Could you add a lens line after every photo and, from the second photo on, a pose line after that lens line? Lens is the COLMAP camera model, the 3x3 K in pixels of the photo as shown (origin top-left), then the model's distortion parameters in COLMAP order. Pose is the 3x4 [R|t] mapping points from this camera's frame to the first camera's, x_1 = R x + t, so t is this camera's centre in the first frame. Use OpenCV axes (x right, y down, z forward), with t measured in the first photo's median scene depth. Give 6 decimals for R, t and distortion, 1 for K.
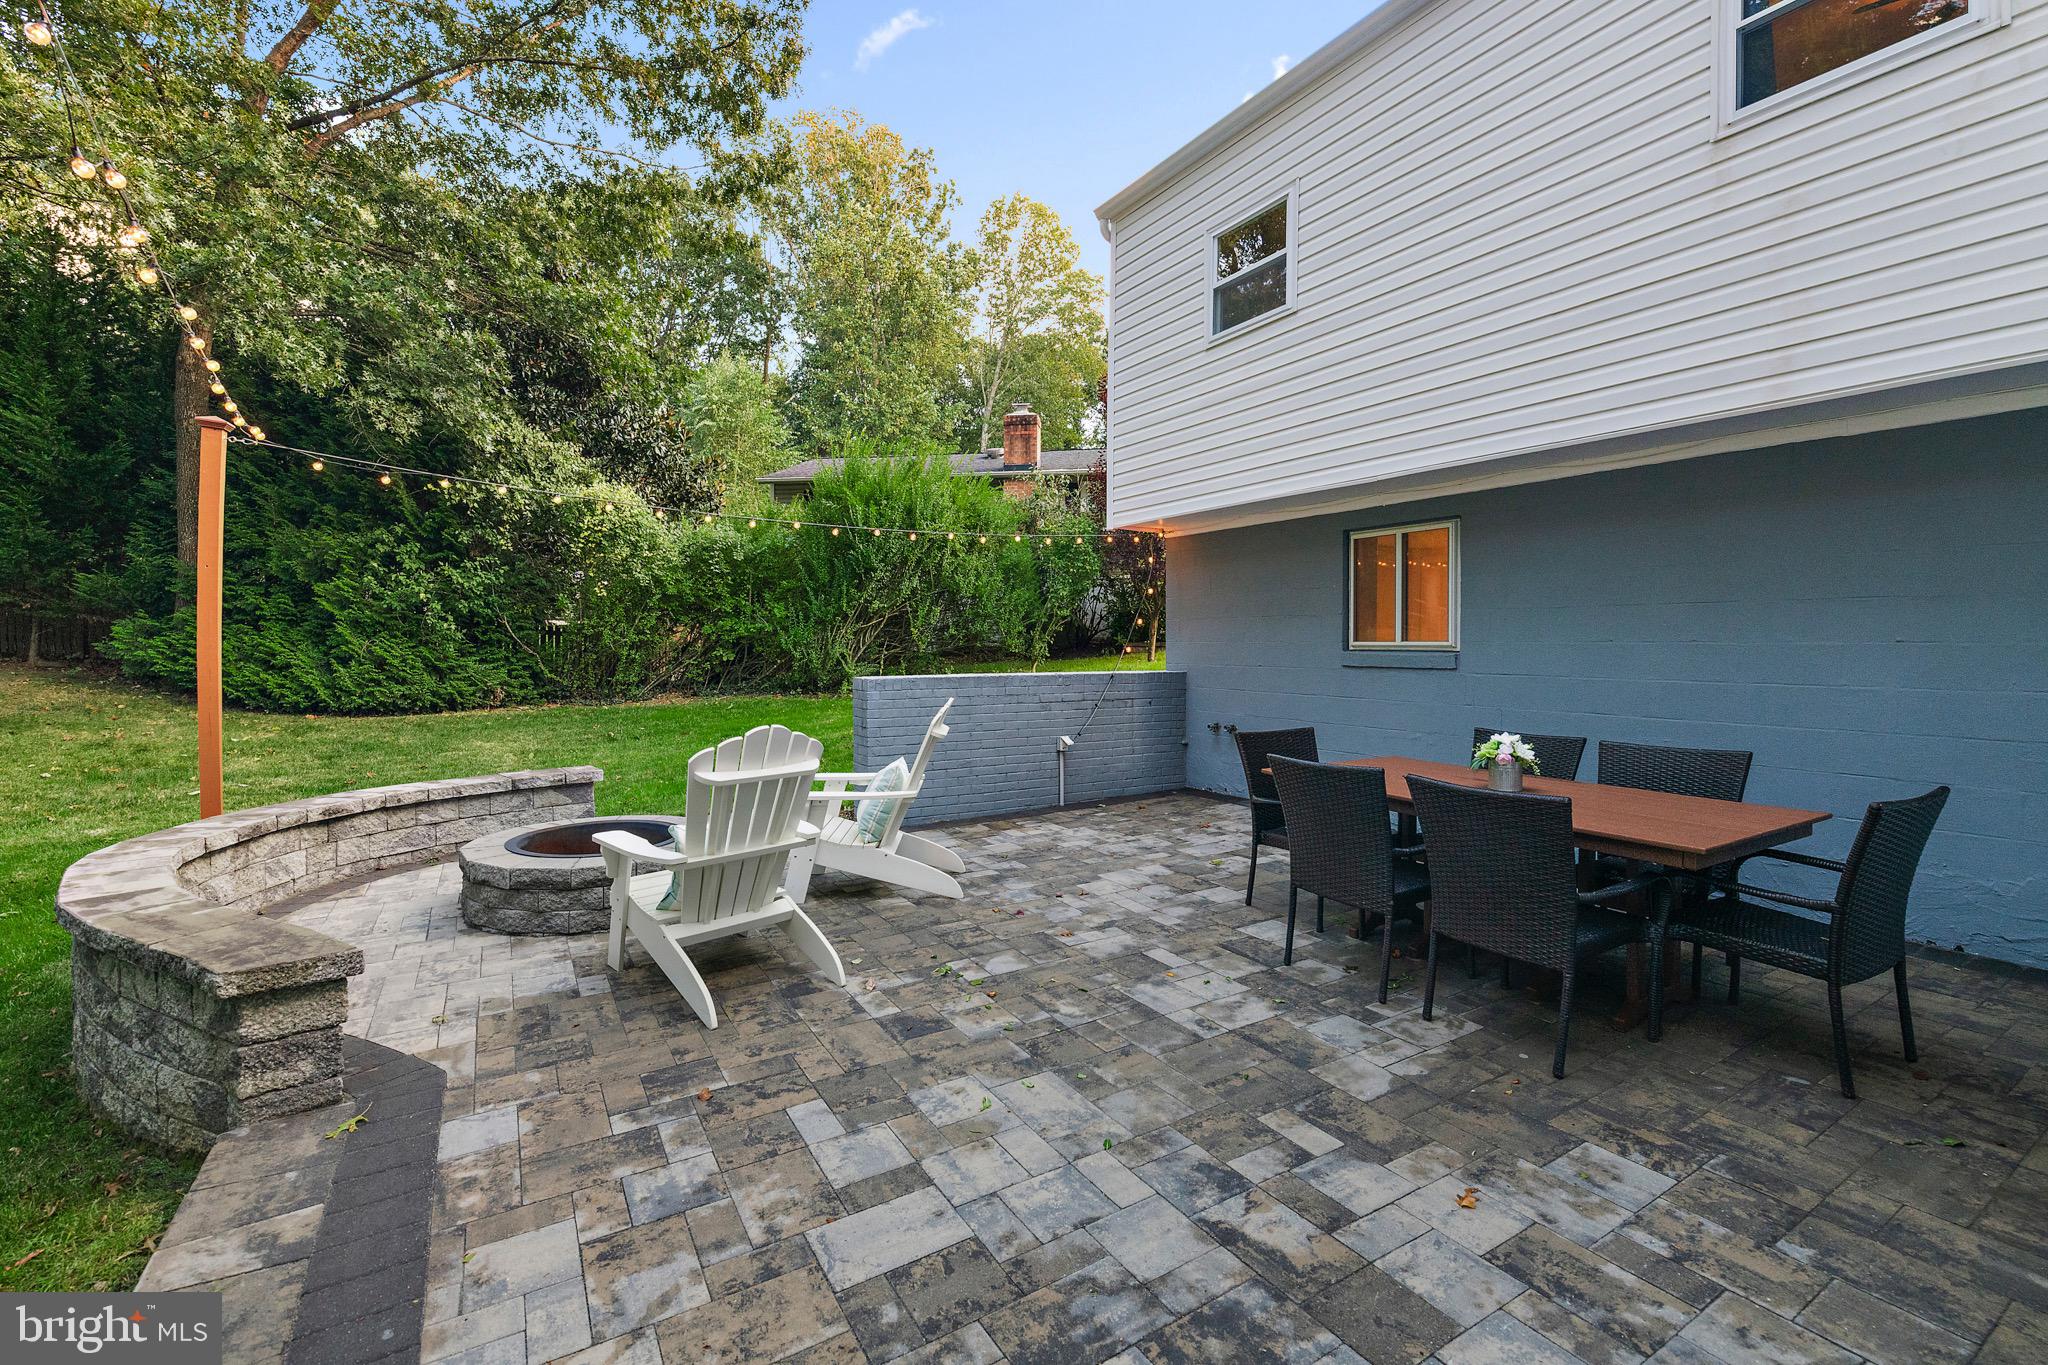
lens RADIAL K [[885.4, 0, 1034.8], [0, 885.4, 653.6], [0, 0, 1]] dist [-0.004227, -0.004777]
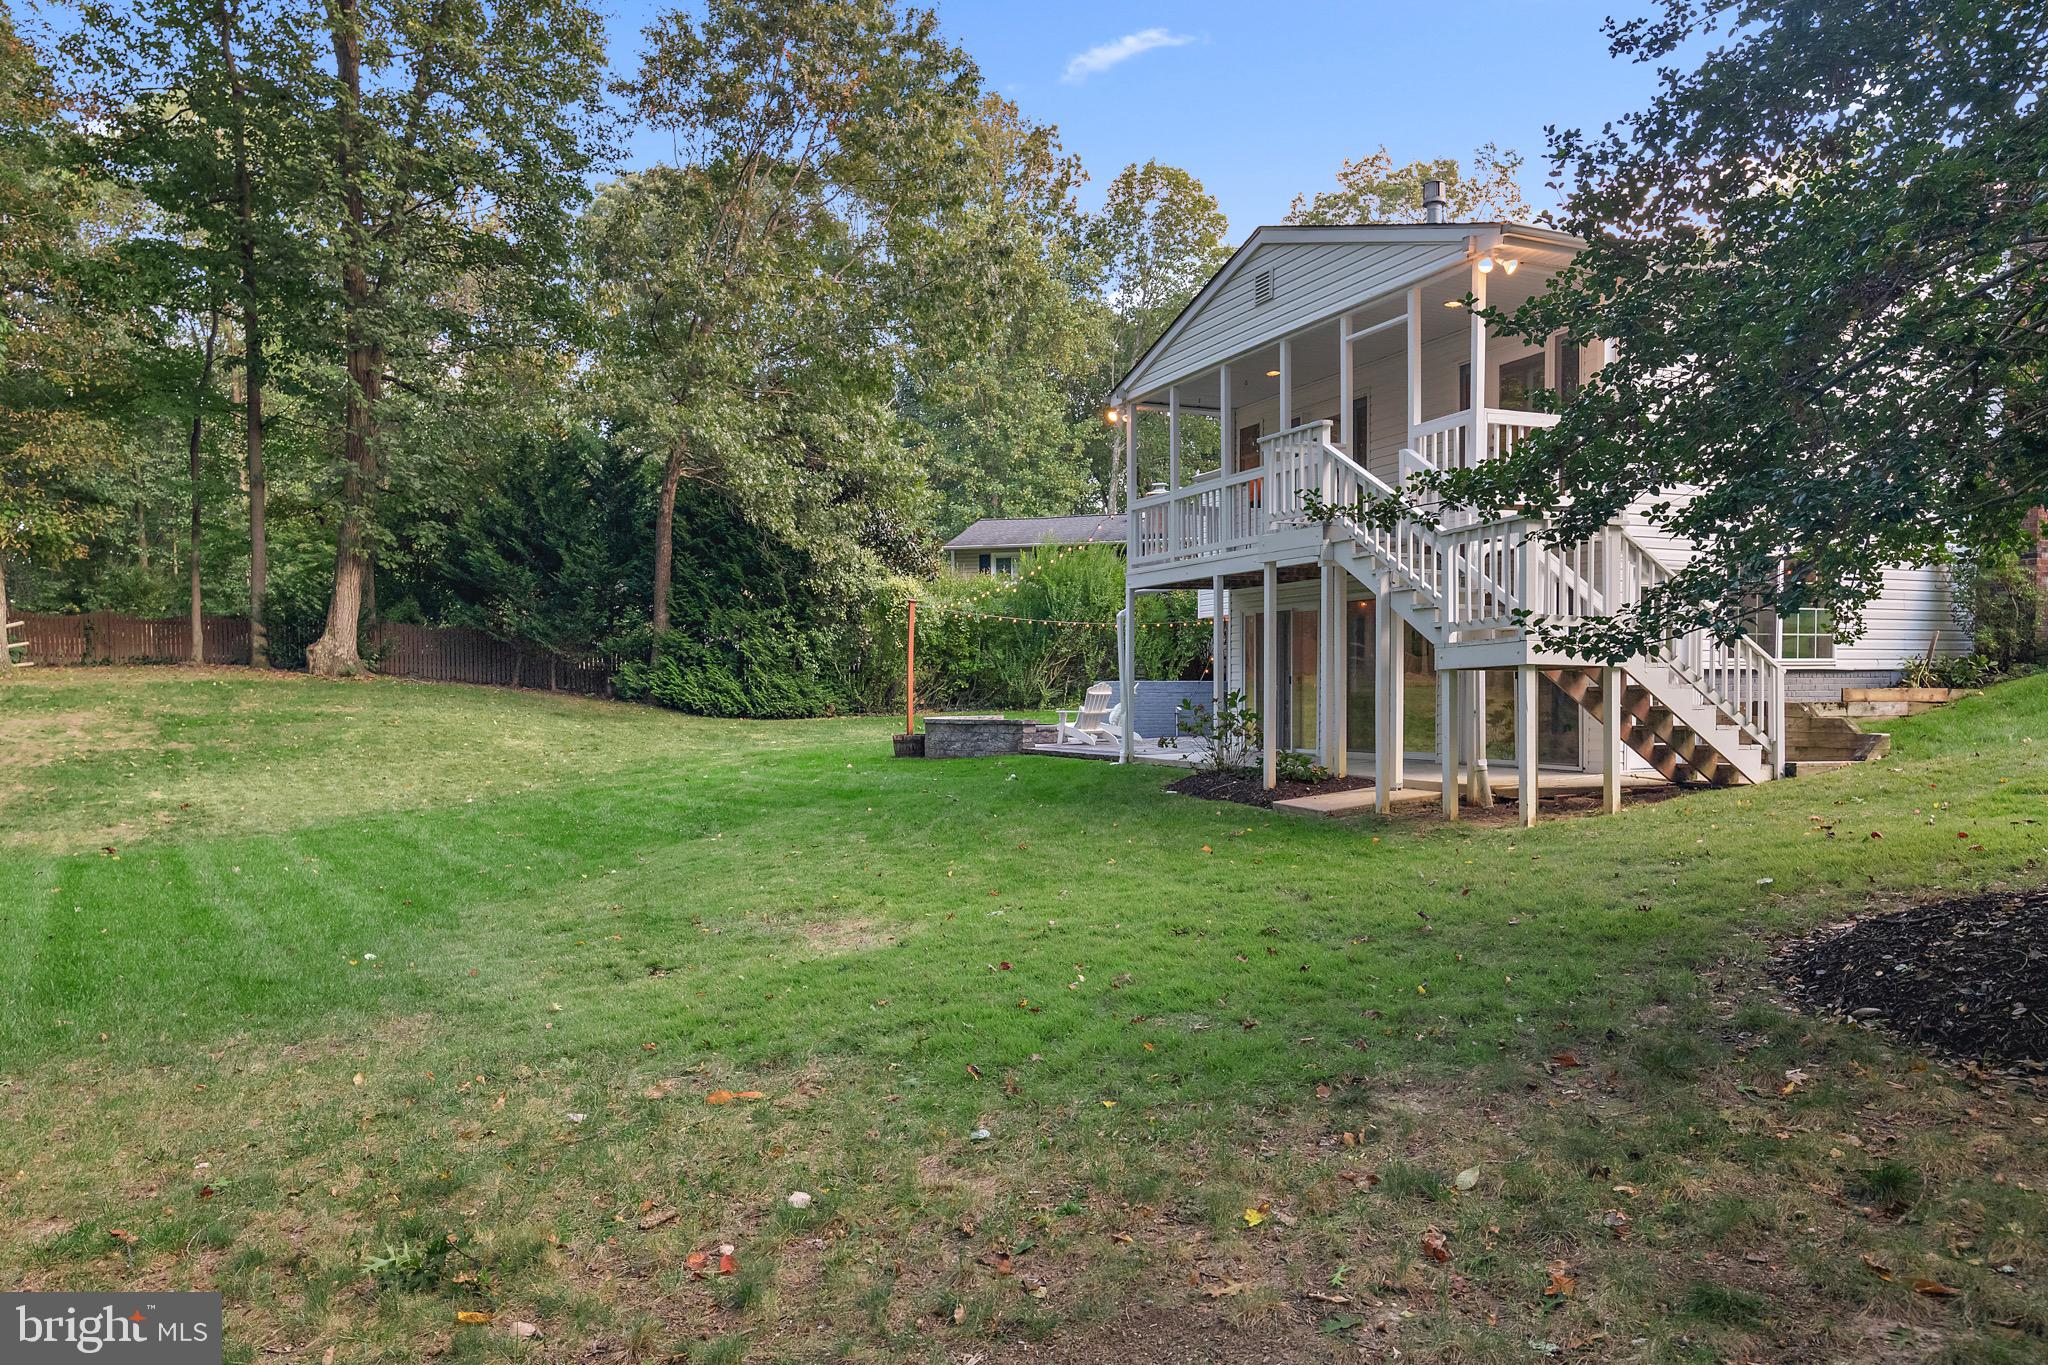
lens RADIAL K [[1308.2, 0, 1023.9], [0, 1308.2, 732.2], [0, 0, 1]] dist [0.009150, -0.001861]
pose [[0.992946, -0.003390, -0.118518, 0.021735], [0.005255, 0.999867, 0.015422, 0.056826], [0.118450, -0.015936, 0.992832, -1.384472]]
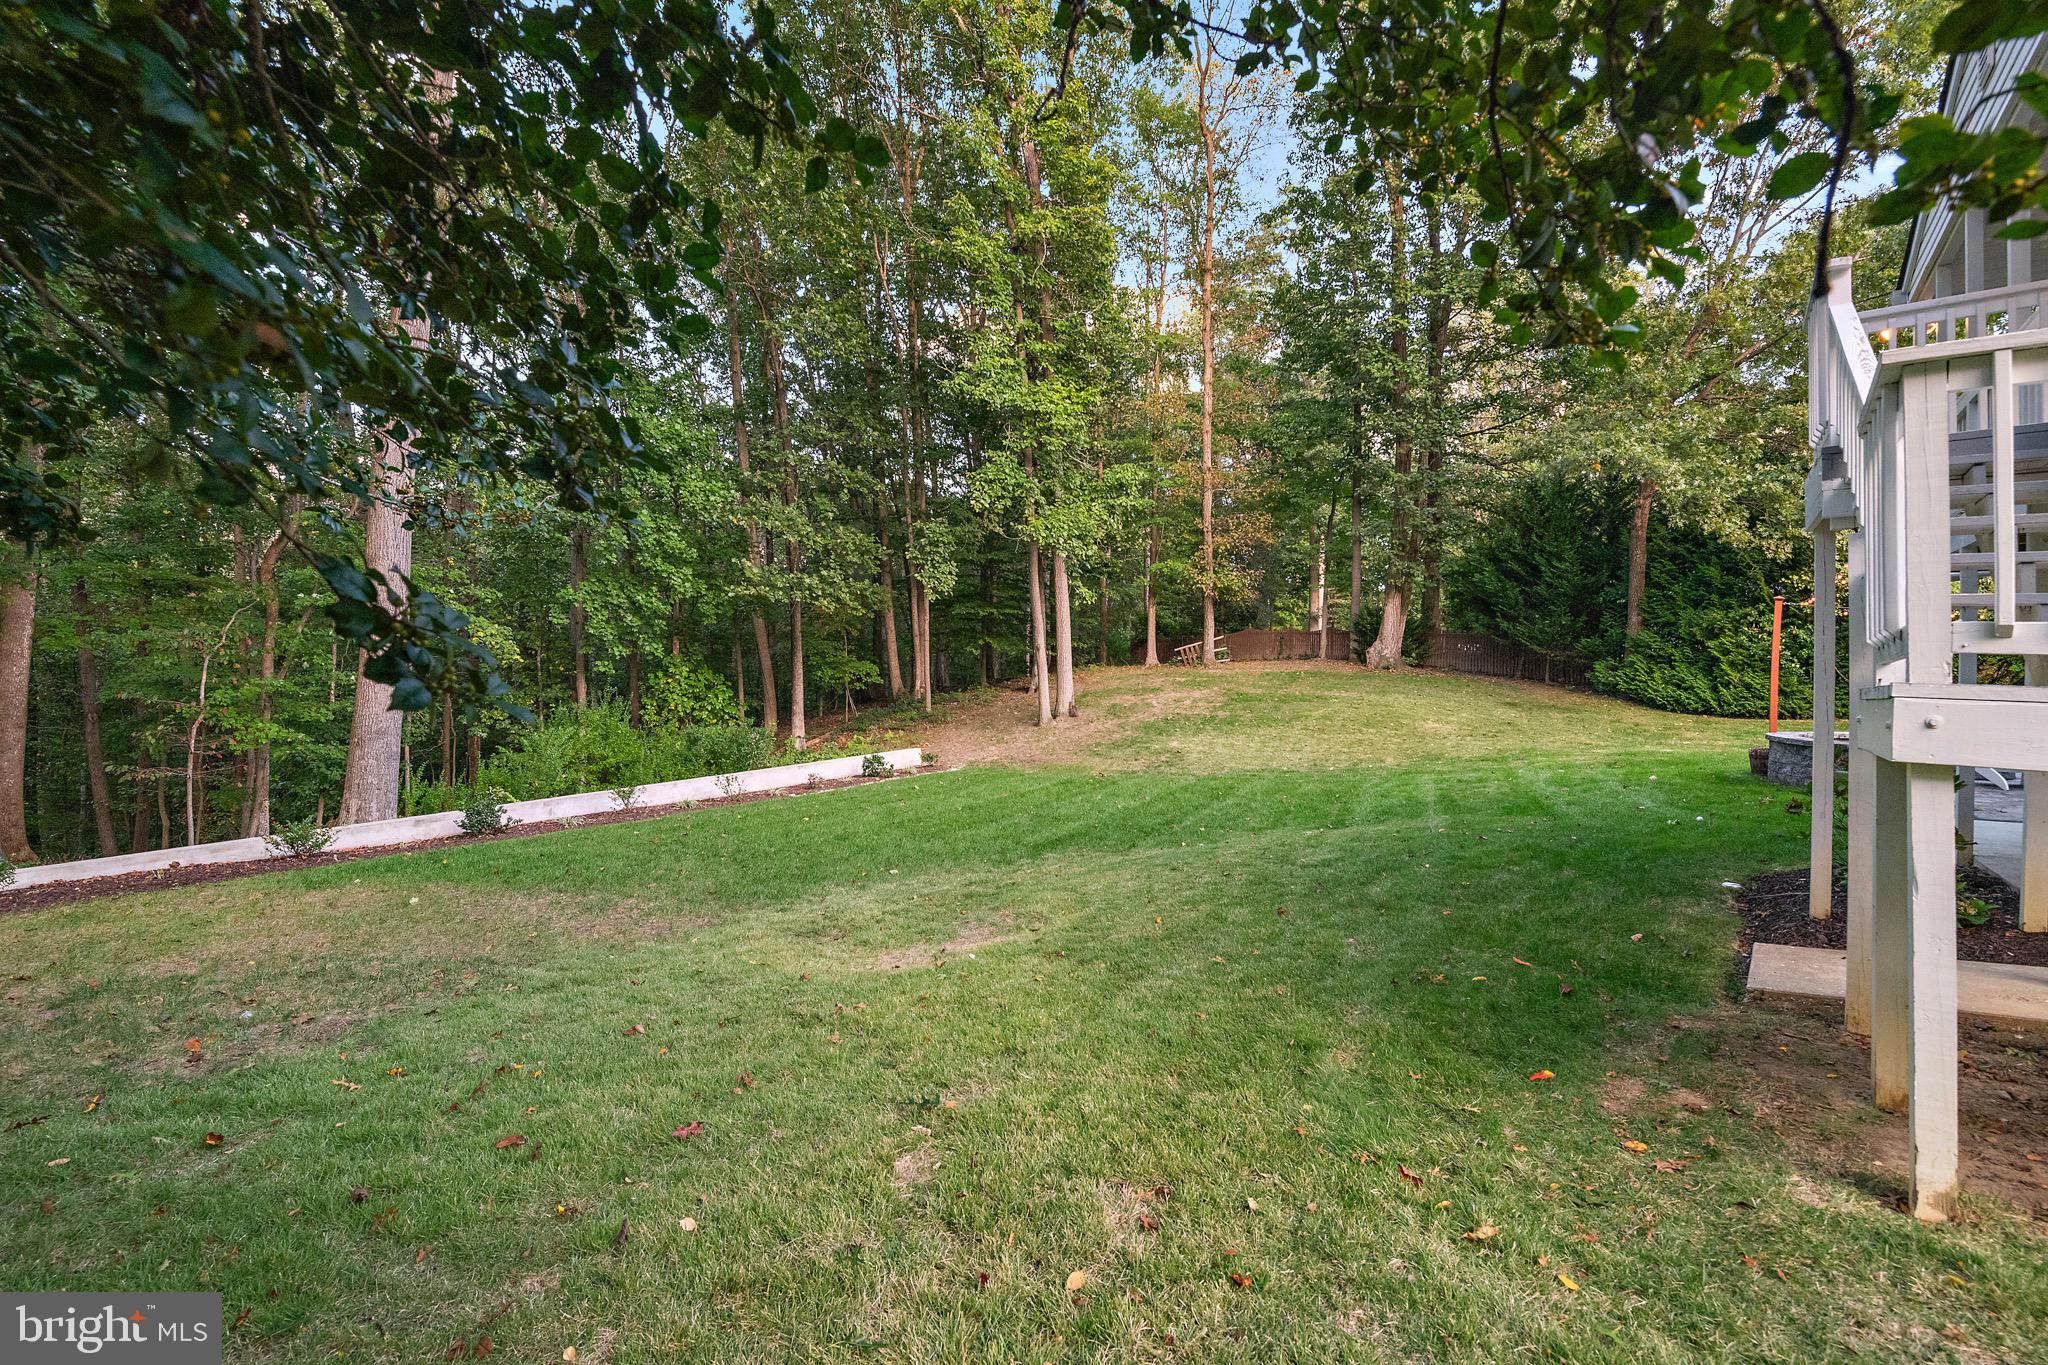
lens RADIAL K [[885.4, 0, 1032.2], [0, 885.4, 664.0], [0, 0, 1]] dist [-0.004227, -0.004777]
pose [[0.355434, 0.001461, -0.934700, 0.331646], [-0.026740, 0.999605, -0.008606, 0.016942], [0.934319, 0.028053, 0.355332, -0.845449]]
